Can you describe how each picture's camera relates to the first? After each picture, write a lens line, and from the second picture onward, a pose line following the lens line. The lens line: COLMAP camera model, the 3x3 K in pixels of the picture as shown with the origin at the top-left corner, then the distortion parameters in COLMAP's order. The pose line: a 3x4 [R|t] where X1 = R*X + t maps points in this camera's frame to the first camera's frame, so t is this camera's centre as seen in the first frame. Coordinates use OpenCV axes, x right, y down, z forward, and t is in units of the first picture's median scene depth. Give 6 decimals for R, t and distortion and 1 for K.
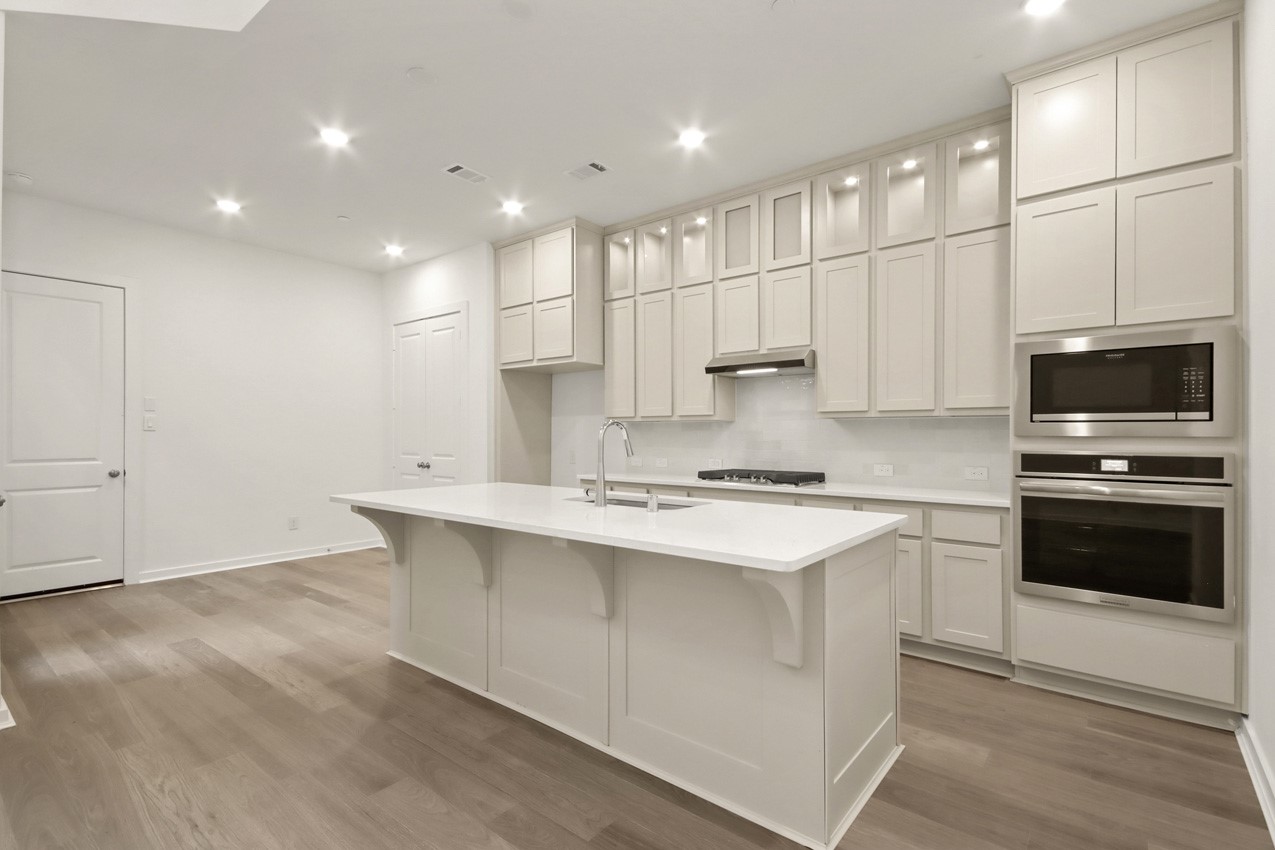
lens RADIAL K [[590.0, 0, 636.1], [0, 590.0, 432.4], [0, 0, 1]] dist [0.019355, -0.000775]
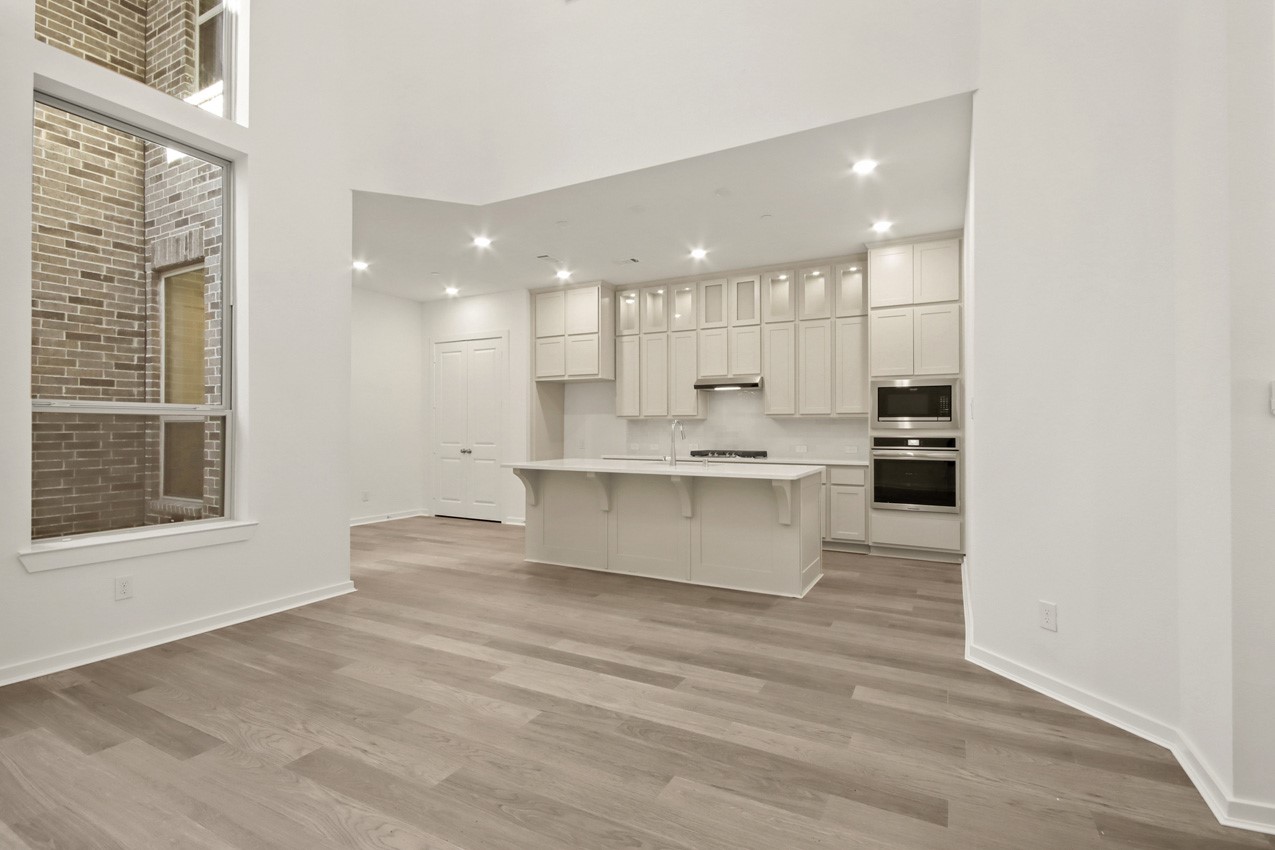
lens RADIAL K [[592.3, 0, 640.1], [0, 592.3, 425.4], [0, 0, 1]] dist [0.001816, -0.000668]
pose [[0.981403, 0.001375, 0.191953, -0.364337], [-0.000514, 0.999990, -0.004534, 0.004430], [-0.191958, 0.004351, 0.981394, -0.580046]]
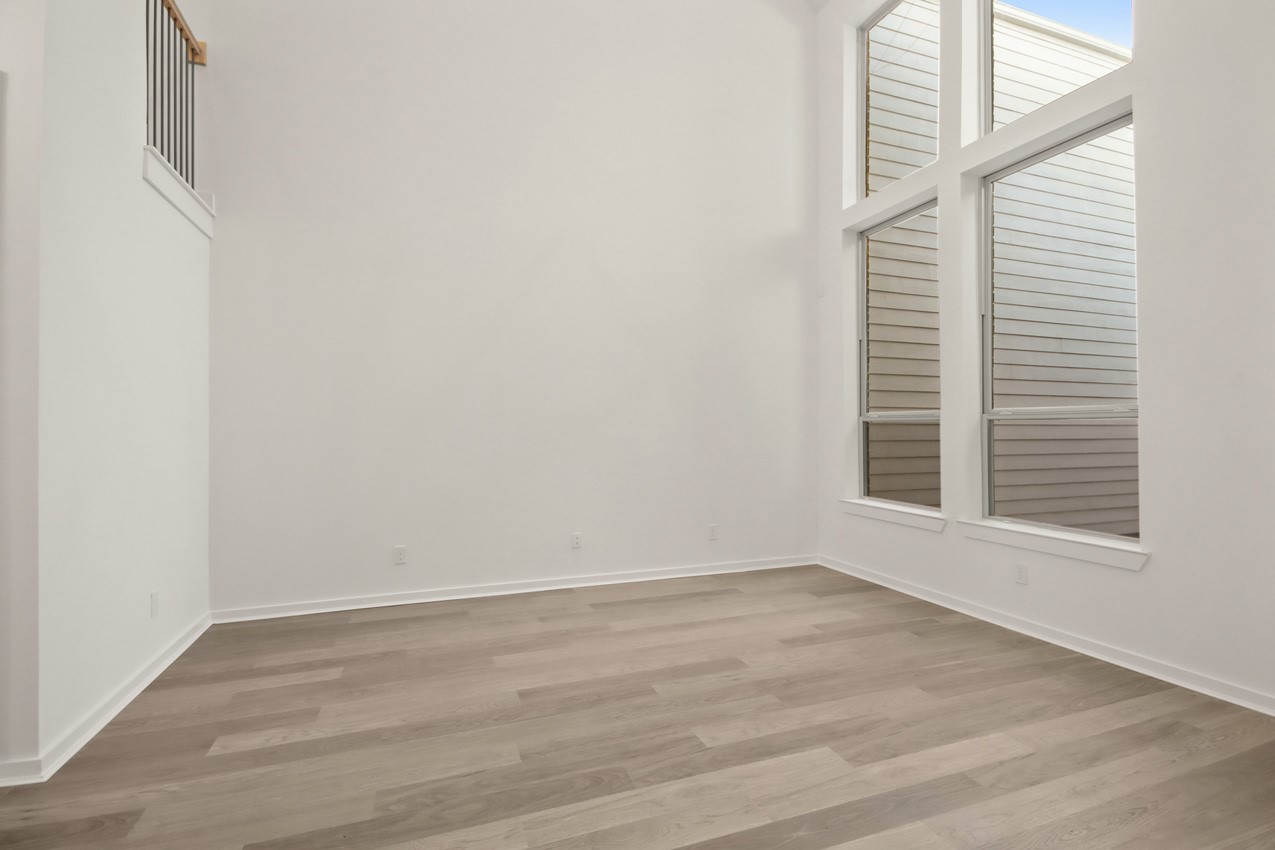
lens RADIAL K [[584.0, 0, 634.4], [0, 584.0, 429.0], [0, 0, 1]] dist [-0.001557, -0.000554]
pose [[-0.509914, -0.004111, -0.860215, 0.209394], [0.001134, 0.999984, -0.005452, 0.002331], [0.860225, -0.003756, -0.509902, 0.340645]]
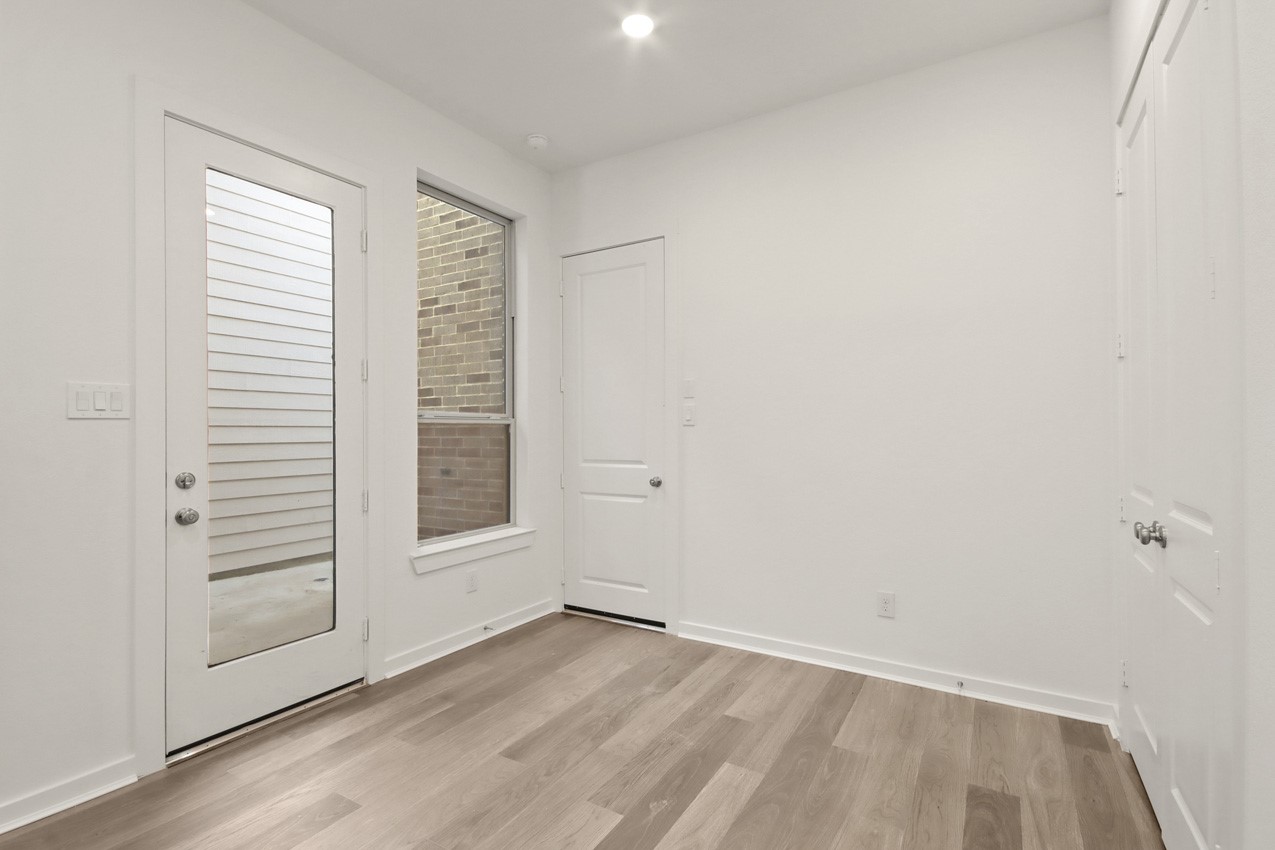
lens RADIAL K [[590.0, 0, 636.1], [0, 590.0, 432.4], [0, 0, 1]] dist [0.019355, -0.000775]
pose [[0.133583, 0.000148, -0.991038, -0.159516], [0.004885, 0.999988, 0.000807, 0.005591], [0.991026, -0.004949, 0.133580, 1.100491]]
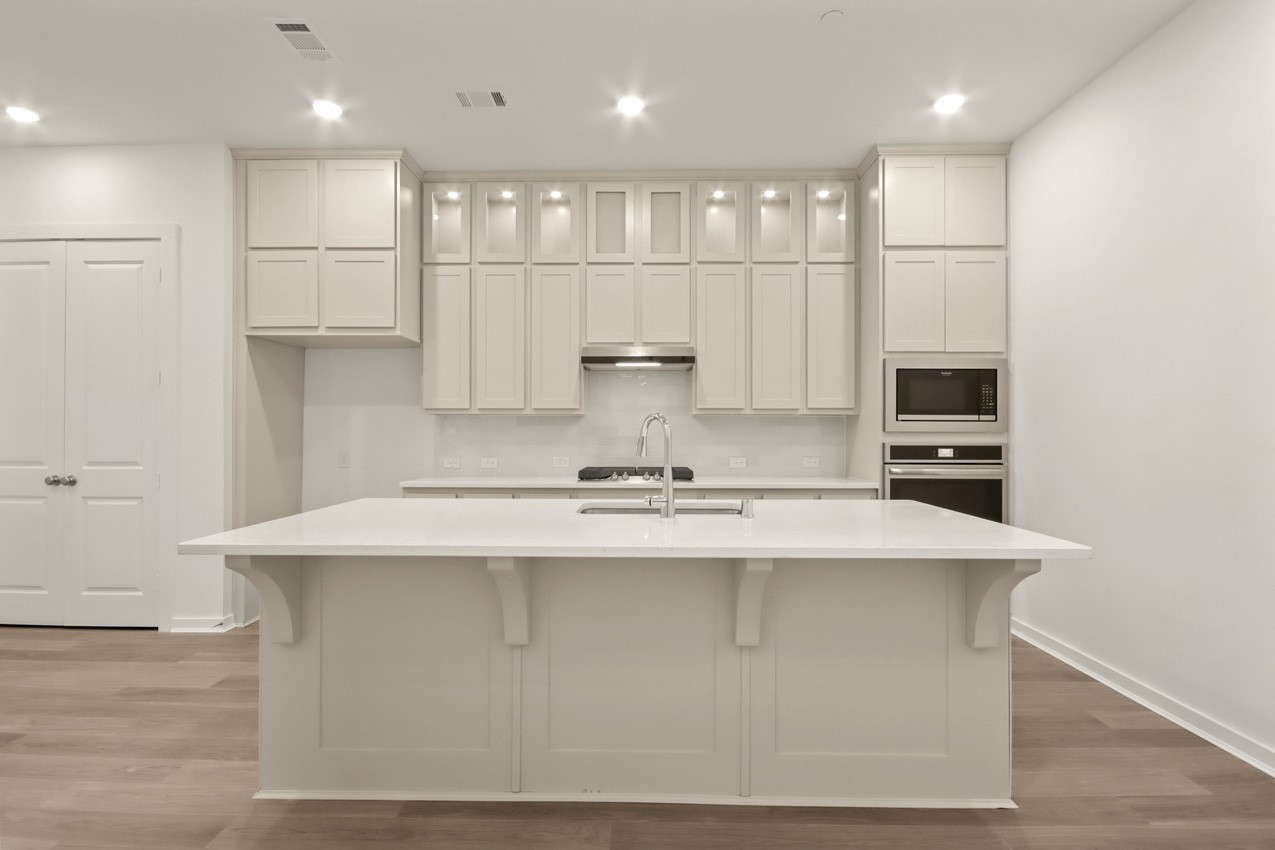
lens RADIAL K [[584.0, 0, 634.4], [0, 584.0, 429.0], [0, 0, 1]] dist [-0.001557, -0.000554]
pose [[0.787531, 0.002371, 0.616271, -0.417862], [-0.002777, 0.999996, -0.000299, 0.001843], [-0.616269, -0.001476, 0.787534, 0.266711]]
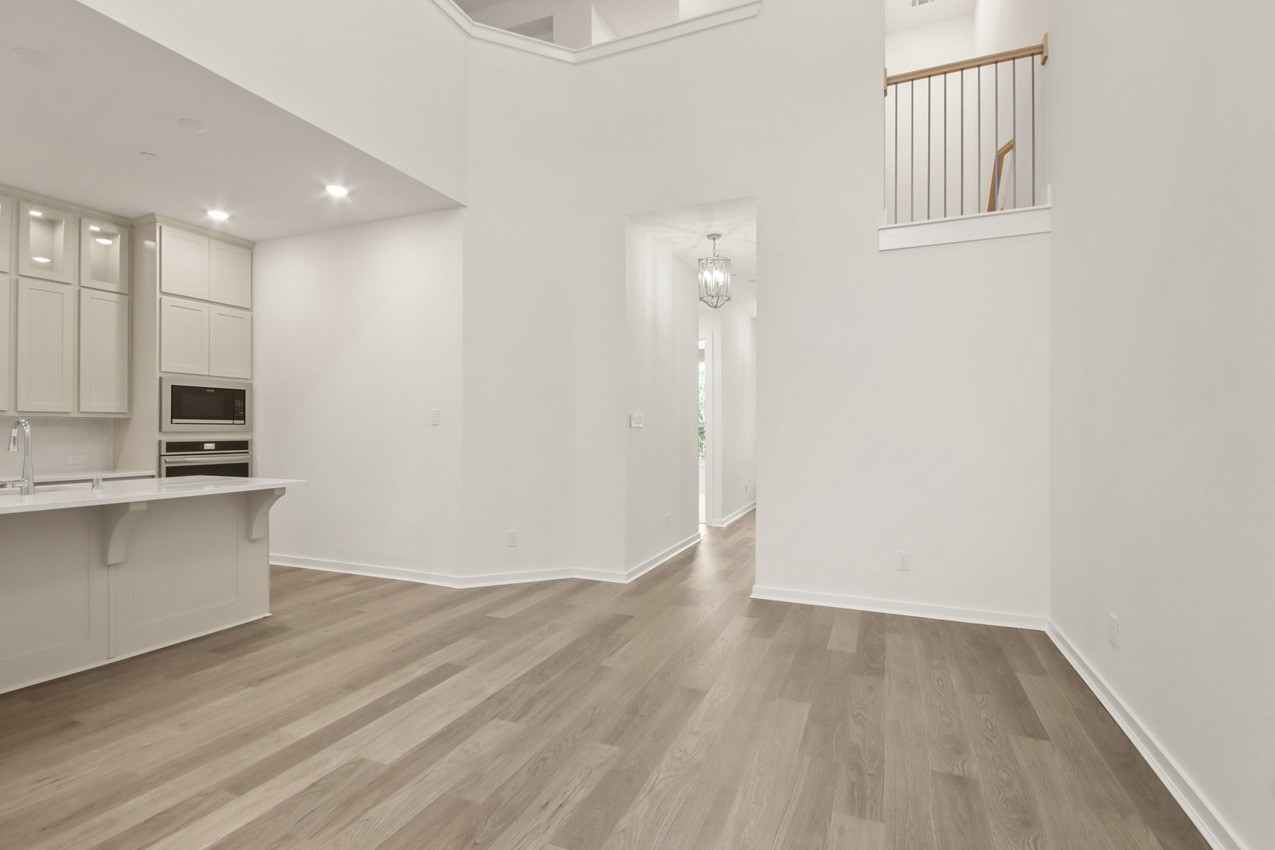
lens RADIAL K [[592.3, 0, 640.1], [0, 592.3, 425.4], [0, 0, 1]] dist [0.001816, -0.000668]
pose [[-0.282579, 0.006432, 0.959223, -1.034663], [-0.002002, 0.999971, -0.007295, -0.001522], [-0.959242, -0.003982, -0.282558, 0.132421]]
